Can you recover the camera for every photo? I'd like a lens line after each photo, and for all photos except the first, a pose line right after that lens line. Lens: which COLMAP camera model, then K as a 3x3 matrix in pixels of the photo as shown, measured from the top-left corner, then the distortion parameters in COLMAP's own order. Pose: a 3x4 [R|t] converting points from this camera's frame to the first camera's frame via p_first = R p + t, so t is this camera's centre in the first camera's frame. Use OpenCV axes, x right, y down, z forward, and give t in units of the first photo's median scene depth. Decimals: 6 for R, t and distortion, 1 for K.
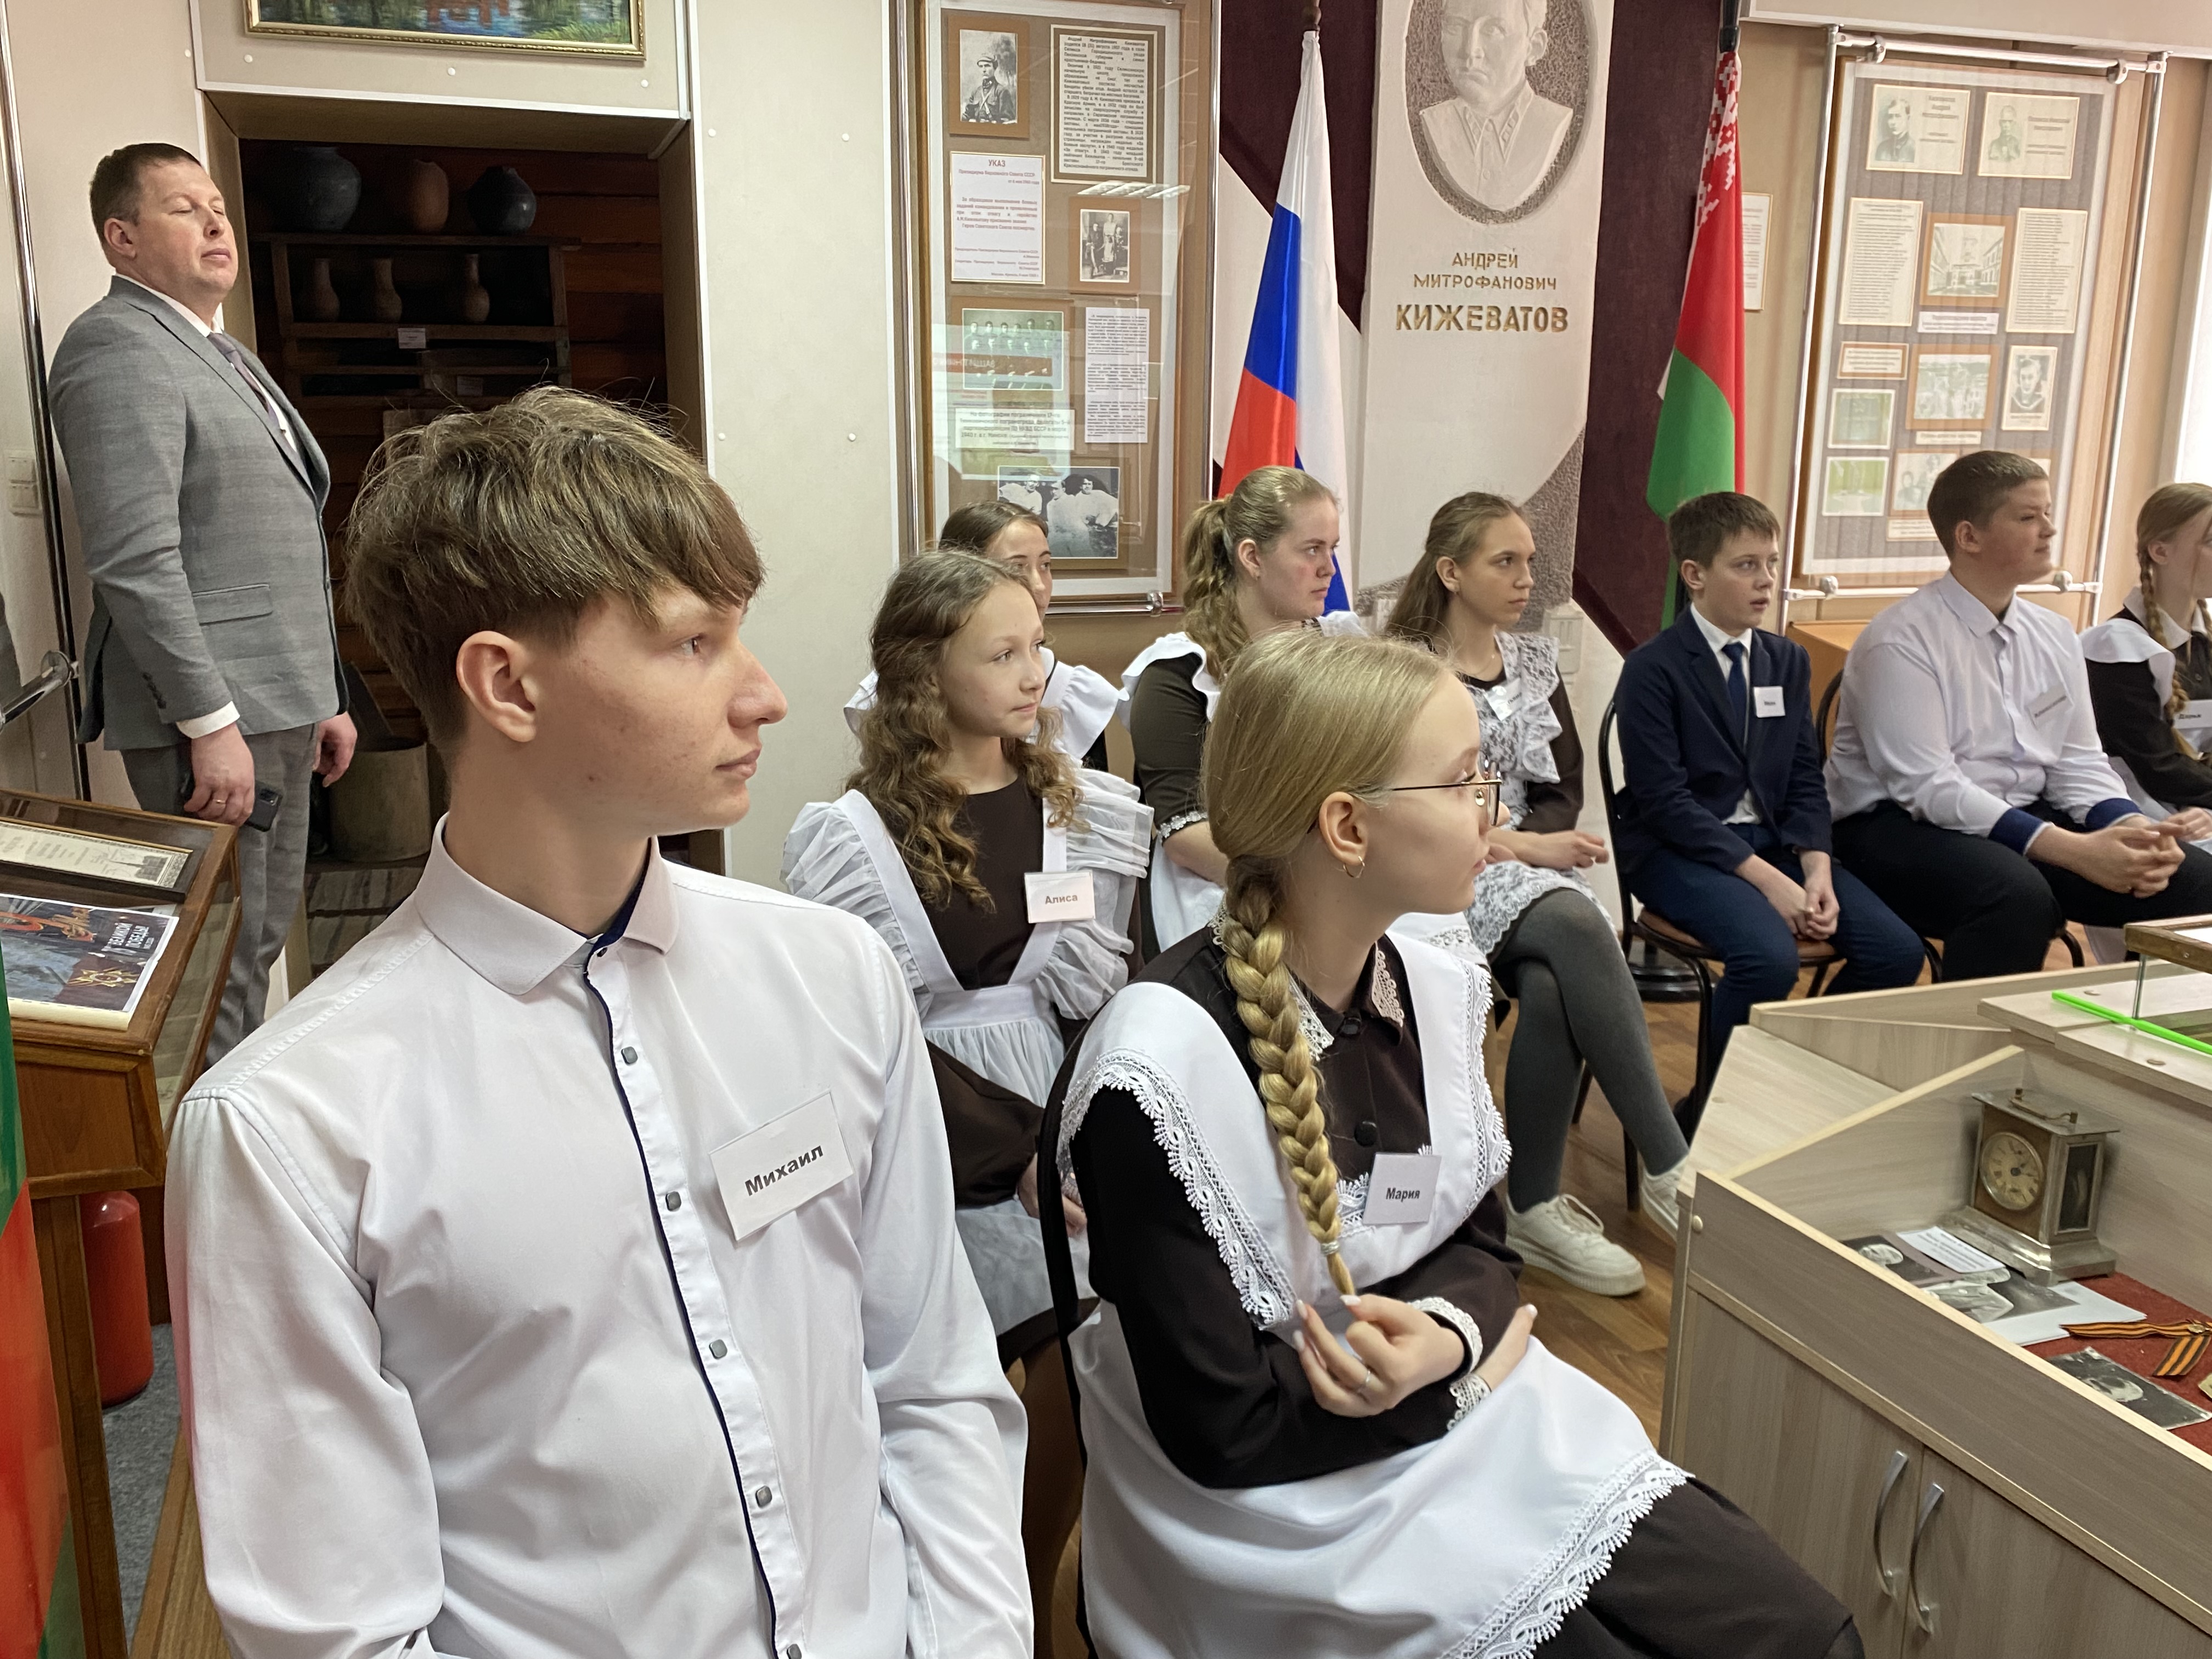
lens RADIAL K [[1845.2, 0, 1059.0], [0, 1845.2, 839.7], [0, 0, 1]] dist [0.005195, 0.000524]
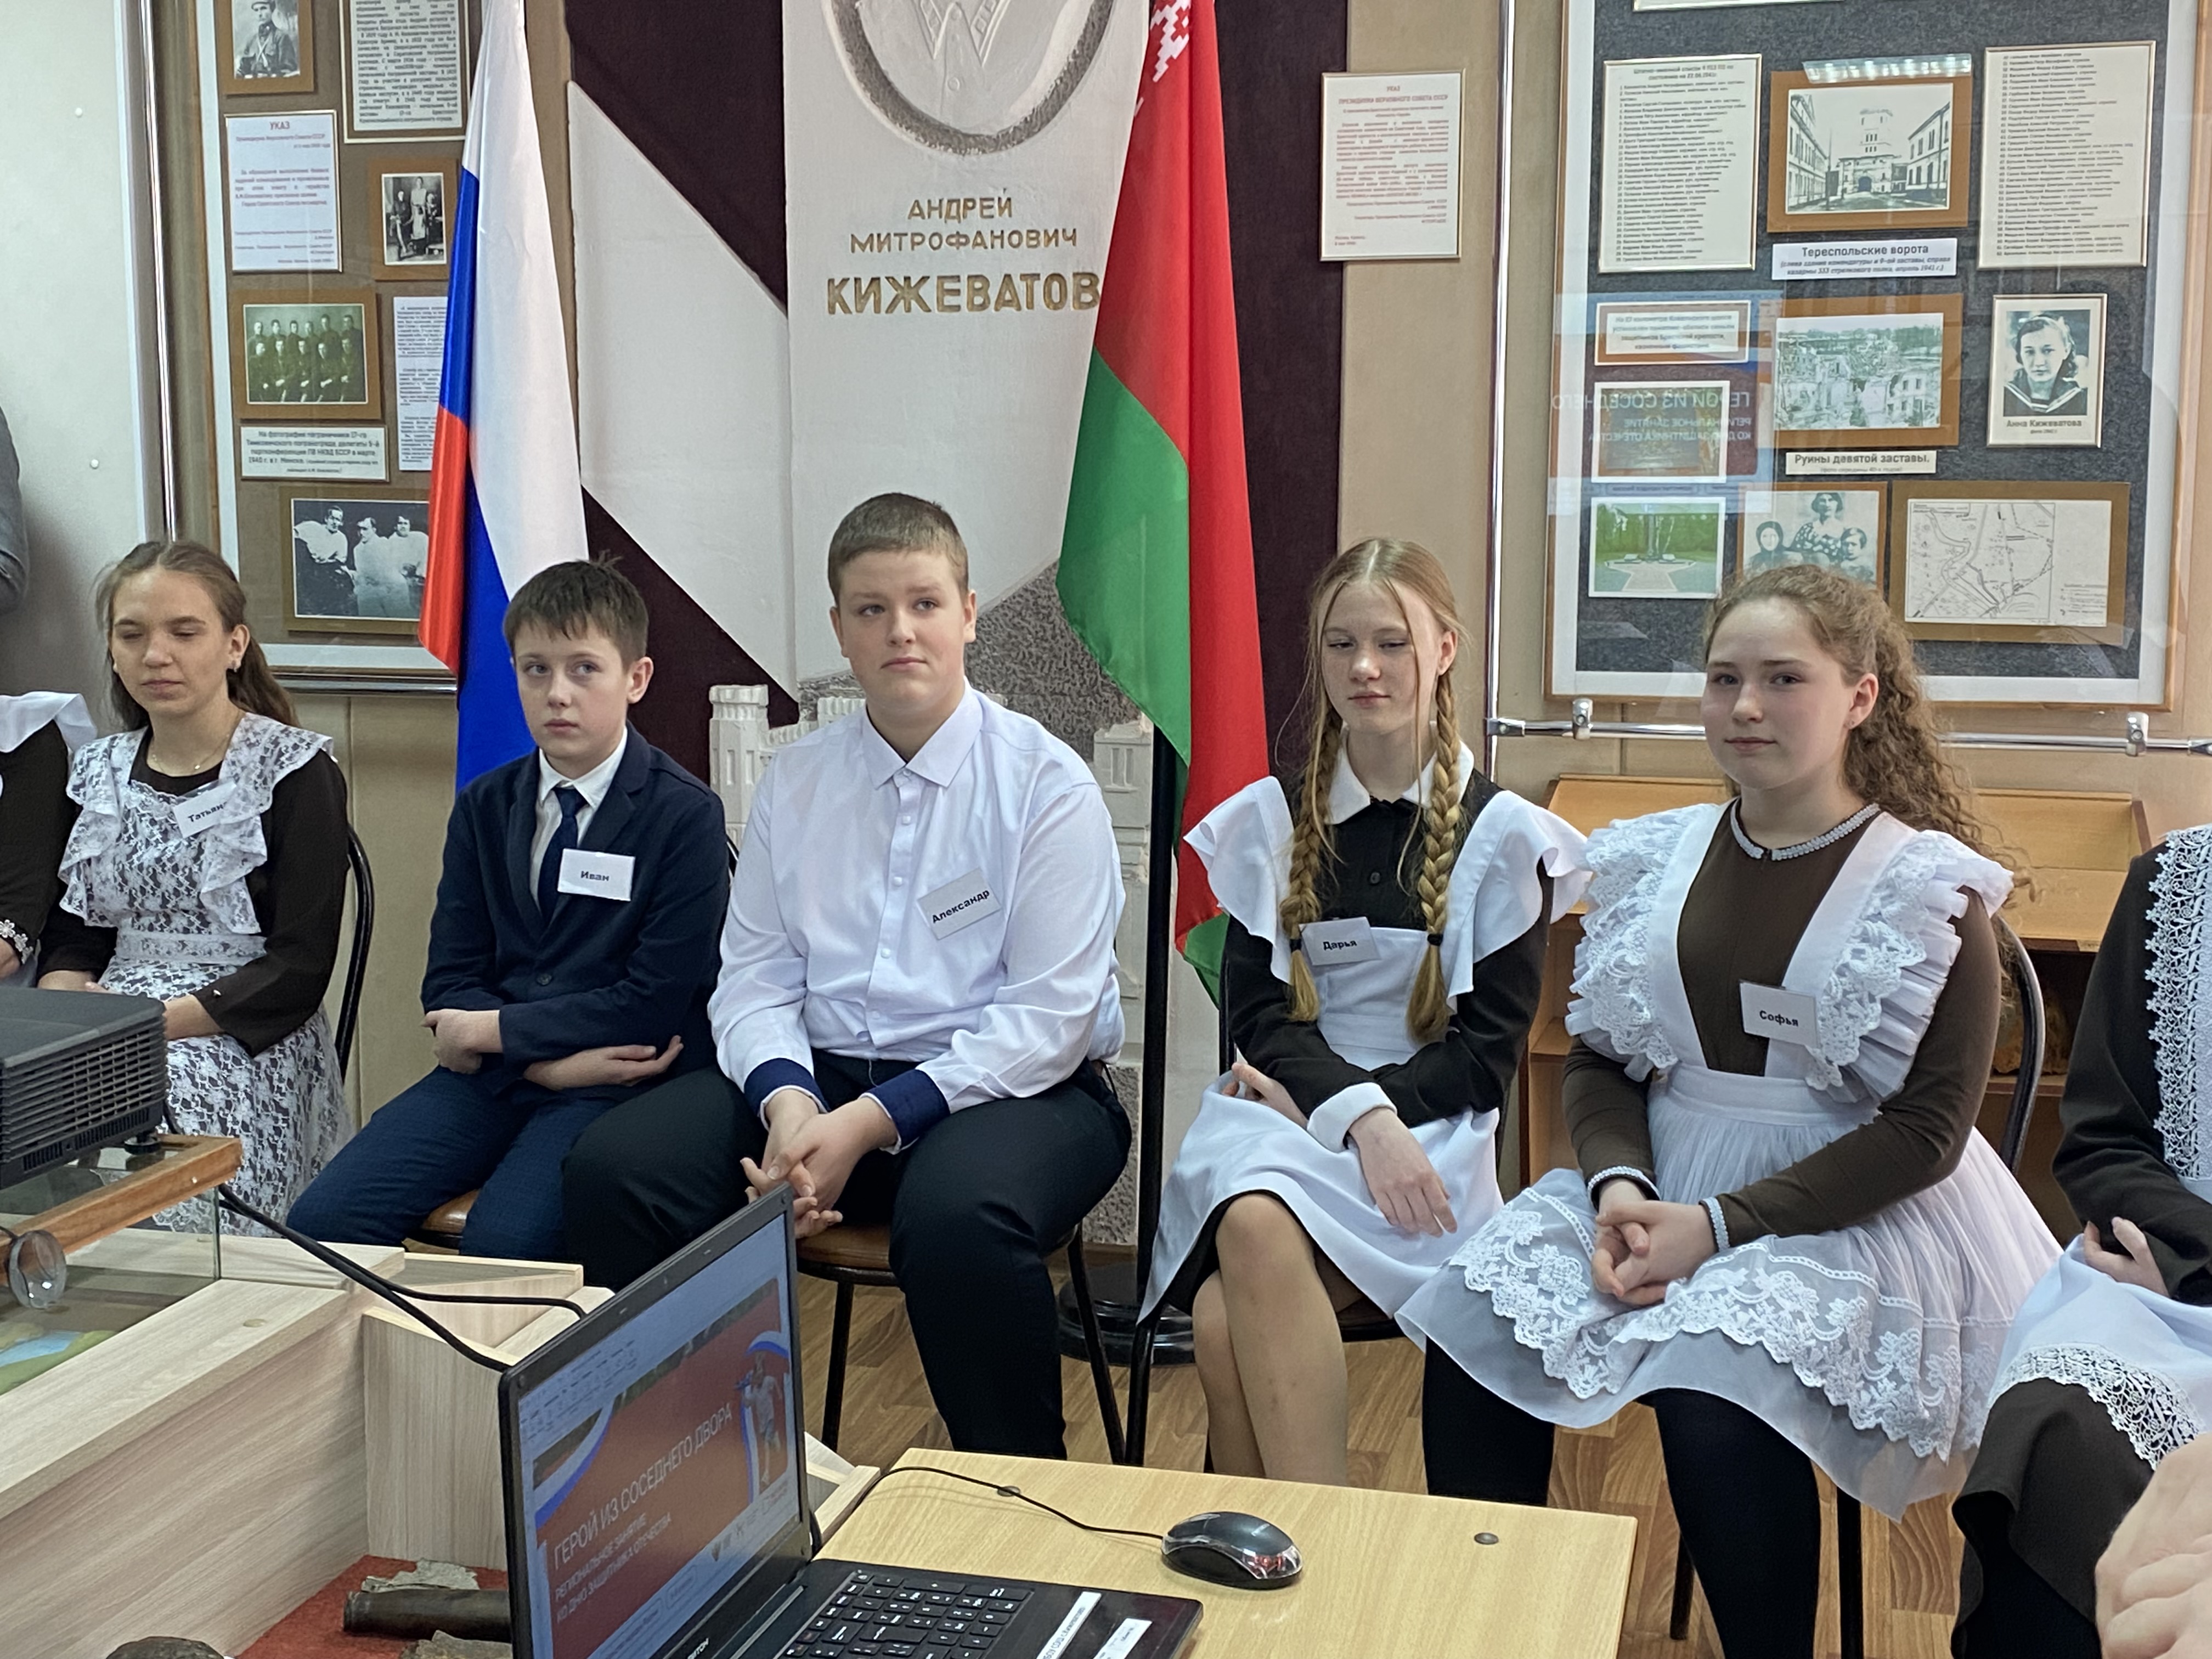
lens RADIAL K [[2768.0, 0, 1076.5], [0, 2768.0, 816.6], [0, 0, 1]] dist [0.080610, 0.000000]
pose [[0.817397, 0.069656, -0.571848, 0.863334], [-0.122095, 0.991059, -0.053803, -0.042769], [0.562987, 0.113798, 0.818593, 0.215503]]
